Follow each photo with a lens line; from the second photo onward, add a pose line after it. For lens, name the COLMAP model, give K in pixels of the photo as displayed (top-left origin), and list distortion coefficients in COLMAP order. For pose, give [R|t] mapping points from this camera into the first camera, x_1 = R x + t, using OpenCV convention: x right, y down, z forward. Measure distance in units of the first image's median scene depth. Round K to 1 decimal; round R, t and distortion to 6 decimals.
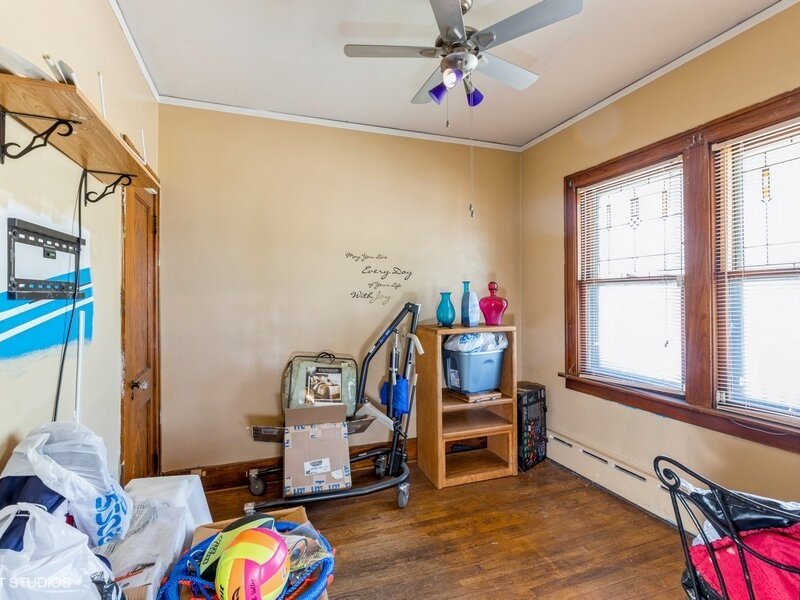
lens RADIAL K [[394.2, 0, 399.2], [0, 394.2, 297.4], [0, 0, 1]] dist [0.006197, 0.000751]
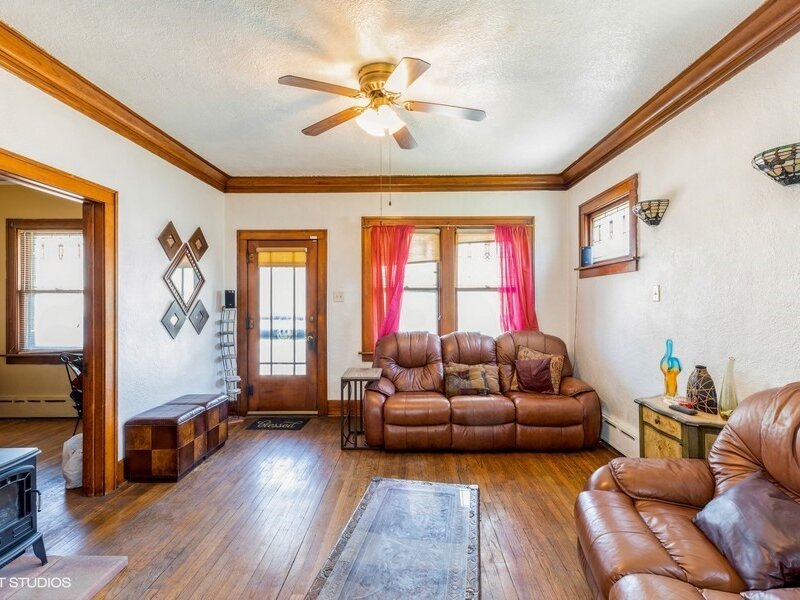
lens RADIAL K [[394.2, 0, 403.2], [0, 394.2, 303.0], [0, 0, 1]] dist [0.006197, 0.000751]
pose [[0.354059, 0.013757, 0.935122, -0.444177], [0.006866, 0.999827, -0.017308, 0.041820], [-0.935198, 0.012548, 0.353904, -0.913860]]
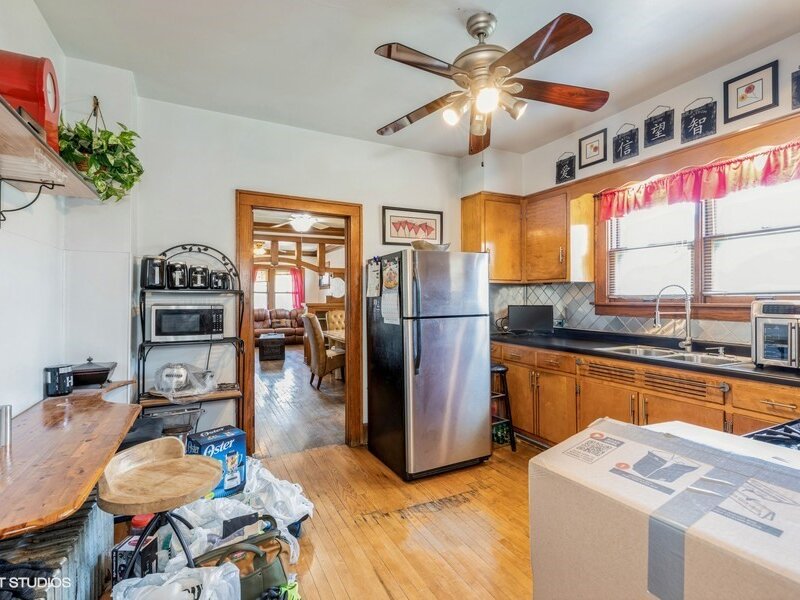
lens RADIAL K [[394.2, 0, 402.9], [0, 394.2, 300.0], [0, 0, 1]] dist [0.006197, 0.000751]
pose [[-0.126777, 0.010732, 0.991873, -3.239644], [0.007431, 0.999924, -0.009869, 0.090682], [-0.991903, 0.006120, -0.126847, -1.371708]]
